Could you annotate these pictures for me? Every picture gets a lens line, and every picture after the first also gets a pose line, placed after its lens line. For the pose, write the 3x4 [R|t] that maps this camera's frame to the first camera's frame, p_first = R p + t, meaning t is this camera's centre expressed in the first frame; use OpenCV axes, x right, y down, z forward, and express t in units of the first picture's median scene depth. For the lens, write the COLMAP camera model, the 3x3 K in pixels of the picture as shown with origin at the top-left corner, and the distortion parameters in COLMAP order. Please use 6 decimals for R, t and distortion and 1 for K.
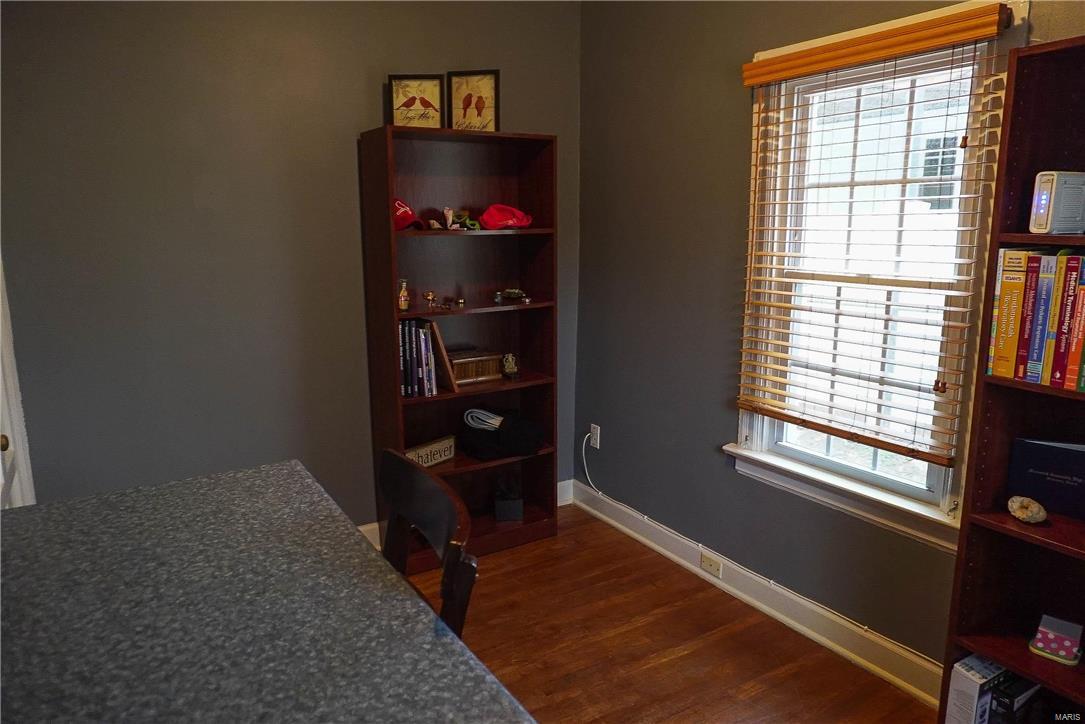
lens RADIAL K [[727.3, 0, 544.8], [0, 727.3, 366.1], [0, 0, 1]] dist [-0.050648, 0.031820]
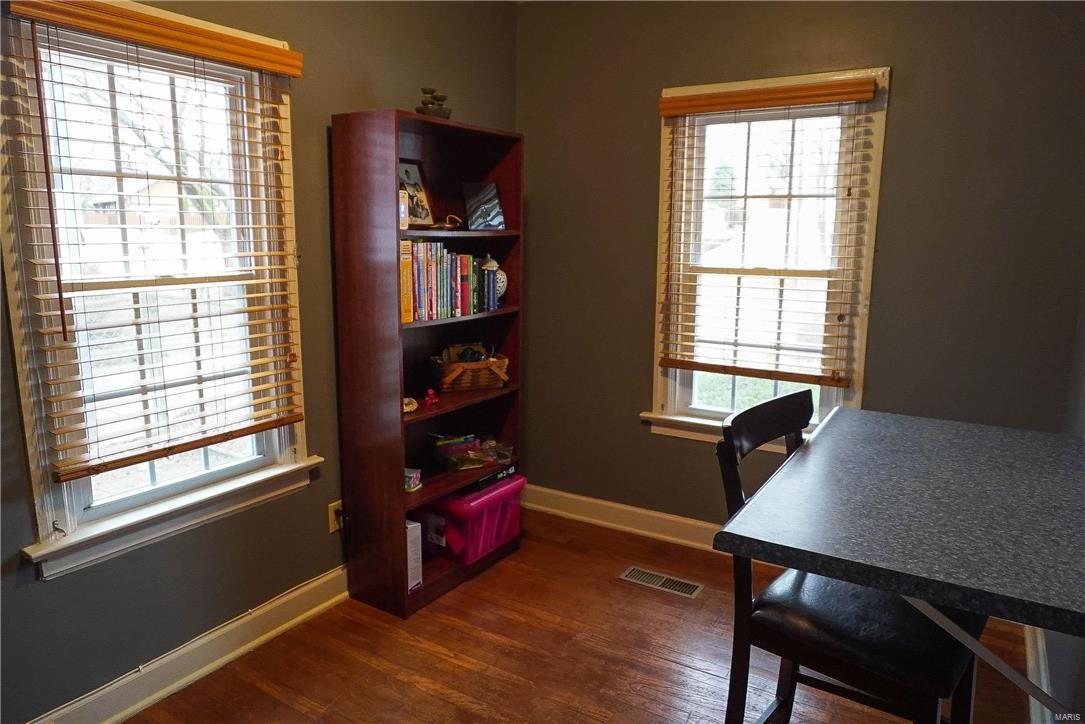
lens RADIAL K [[727.3, 0, 544.8], [0, 727.3, 366.1], [0, 0, 1]] dist [-0.050648, 0.031820]
pose [[-0.442908, -0.165561, 0.881148, -0.616292], [0.162870, 0.951592, 0.260664, -0.178940], [-0.881649, 0.258962, -0.394503, 0.968991]]
